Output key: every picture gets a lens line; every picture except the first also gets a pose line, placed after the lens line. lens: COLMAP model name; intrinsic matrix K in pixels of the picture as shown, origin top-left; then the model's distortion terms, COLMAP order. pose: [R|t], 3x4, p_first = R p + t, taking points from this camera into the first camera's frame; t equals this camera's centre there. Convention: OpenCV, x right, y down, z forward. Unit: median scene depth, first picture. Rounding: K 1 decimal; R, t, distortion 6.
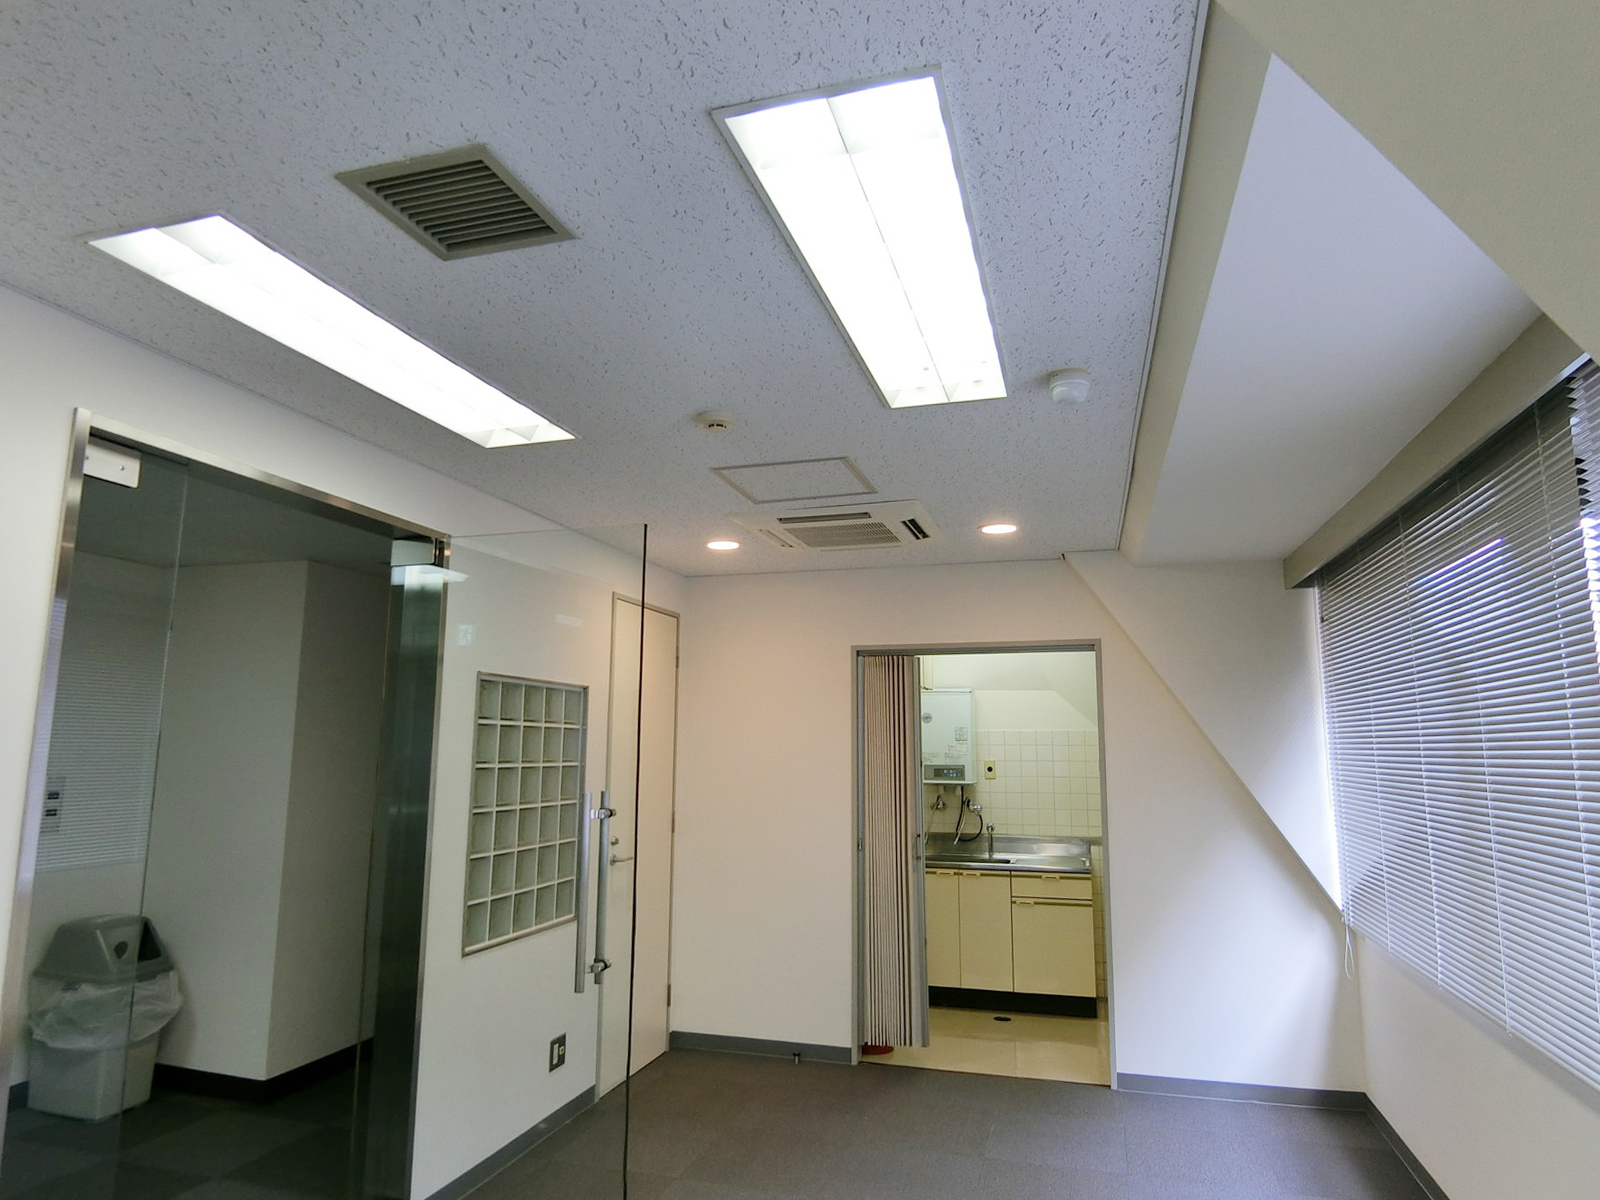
lens RADIAL K [[958.8, 0, 801.1], [0, 958.8, 601.9], [0, 0, 1]] dist [-0.009844, -0.006945]
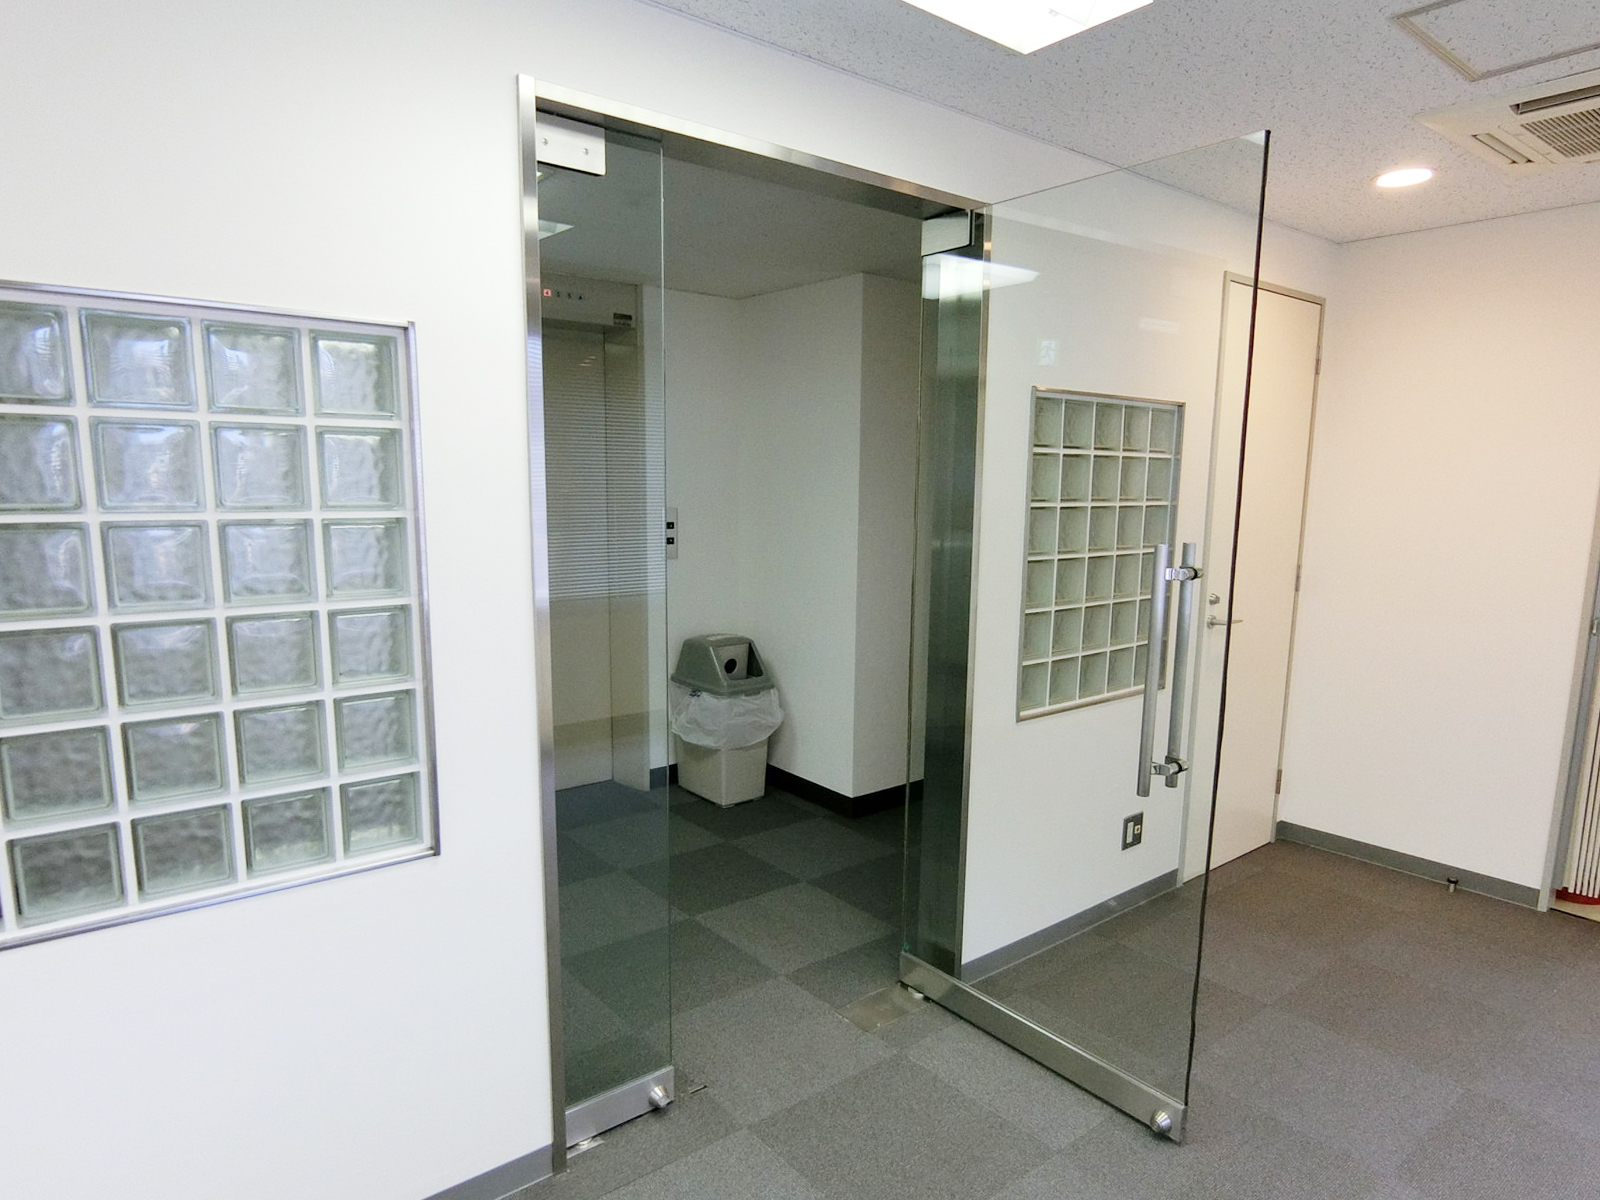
lens RADIAL K [[958.8, 0, 807.7], [0, 958.8, 637.9], [0, 0, 1]] dist [-0.009844, -0.006945]
pose [[0.818206, 0.096634, -0.566746, -0.017932], [0.082536, 0.955819, 0.282131, 0.029640], [0.568970, -0.277618, 0.774081, 0.201601]]
